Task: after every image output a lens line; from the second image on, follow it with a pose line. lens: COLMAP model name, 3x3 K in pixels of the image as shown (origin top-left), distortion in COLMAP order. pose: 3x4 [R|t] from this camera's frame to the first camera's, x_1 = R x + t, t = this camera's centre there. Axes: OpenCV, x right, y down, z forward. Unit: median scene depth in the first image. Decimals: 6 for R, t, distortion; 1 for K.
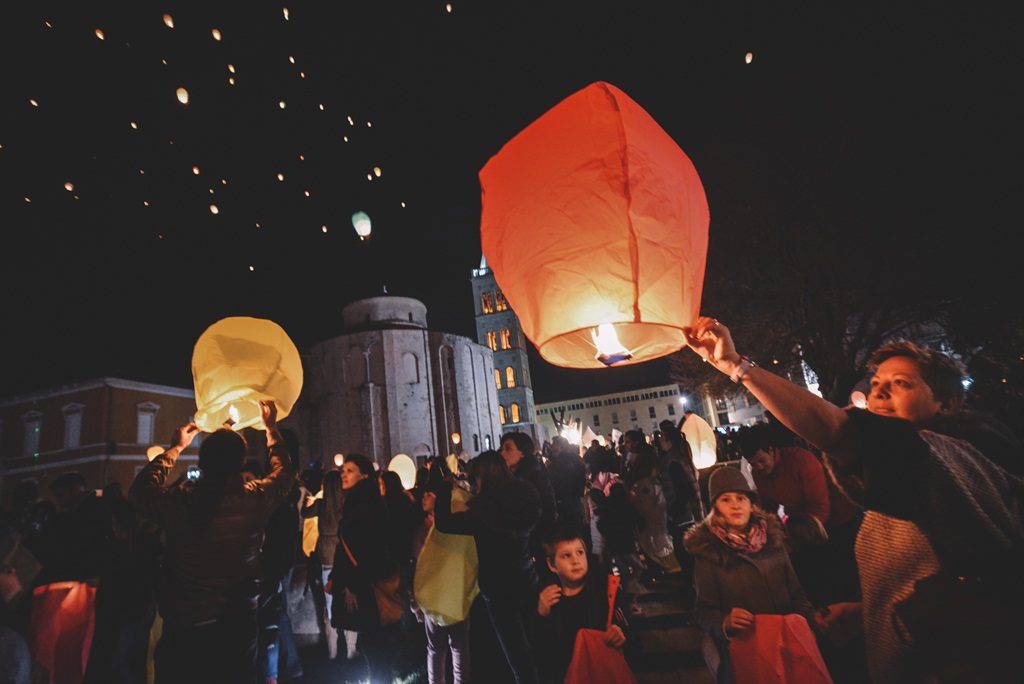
lens RADIAL K [[507.3, 0, 504.6], [0, 507.3, 348.6], [0, 0, 1]] dist [-0.030891, 0.007527]
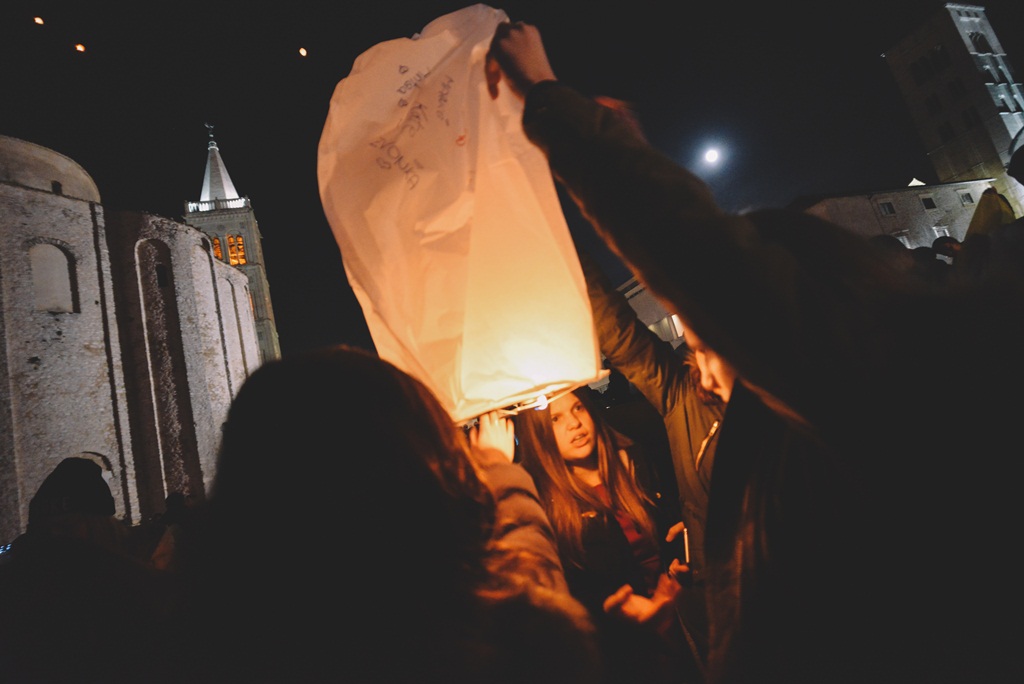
lens RADIAL K [[507.3, 0, 511.1], [0, 507.3, 343.4], [0, 0, 1]] dist [-0.030891, 0.007527]
pose [[0.864040, -0.011504, 0.503291, -0.063371], [0.029778, 0.999156, -0.028284, 0.114943], [-0.502541, 0.039425, 0.863654, 0.445476]]
